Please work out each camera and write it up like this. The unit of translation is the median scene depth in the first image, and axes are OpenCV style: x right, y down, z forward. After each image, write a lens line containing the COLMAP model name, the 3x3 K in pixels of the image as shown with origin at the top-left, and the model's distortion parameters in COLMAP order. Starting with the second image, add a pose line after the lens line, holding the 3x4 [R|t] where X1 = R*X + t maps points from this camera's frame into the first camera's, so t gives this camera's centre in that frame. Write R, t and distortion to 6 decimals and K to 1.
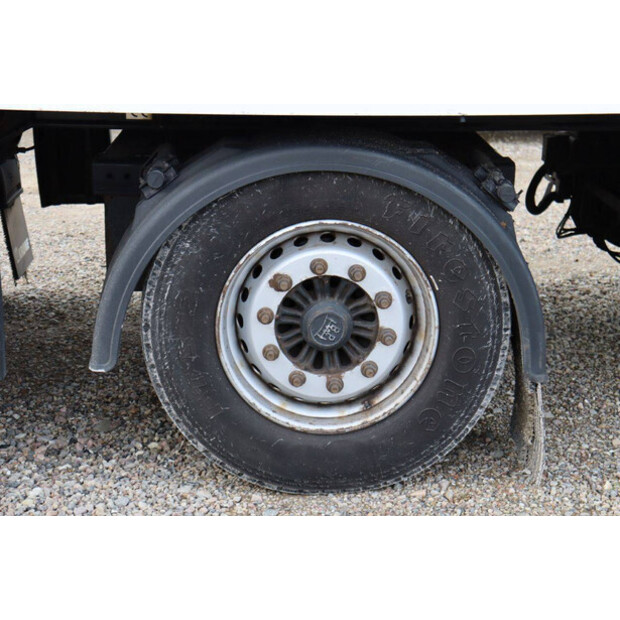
lens RADIAL K [[1345.5, 0, 314.0], [0, 1345.5, 310.0], [0, 0, 1]] dist [0.213013, 0.000000]
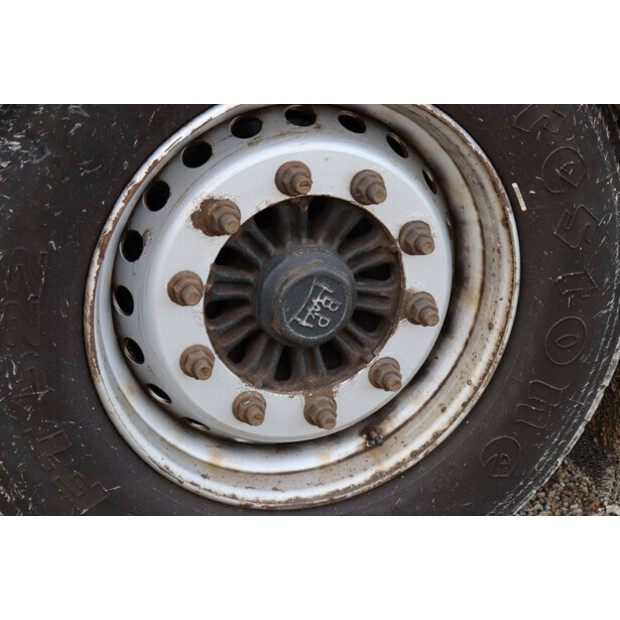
lens RADIAL K [[1238.3, 0, 311.9], [0, 1238.3, 307.8], [0, 0, 1]] dist [0.297870, 0.000000]
pose [[0.953746, -0.088748, 0.287216, -0.119899], [0.062178, 0.993006, 0.100361, -0.030173], [-0.294114, -0.077861, 0.952594, 0.563375]]
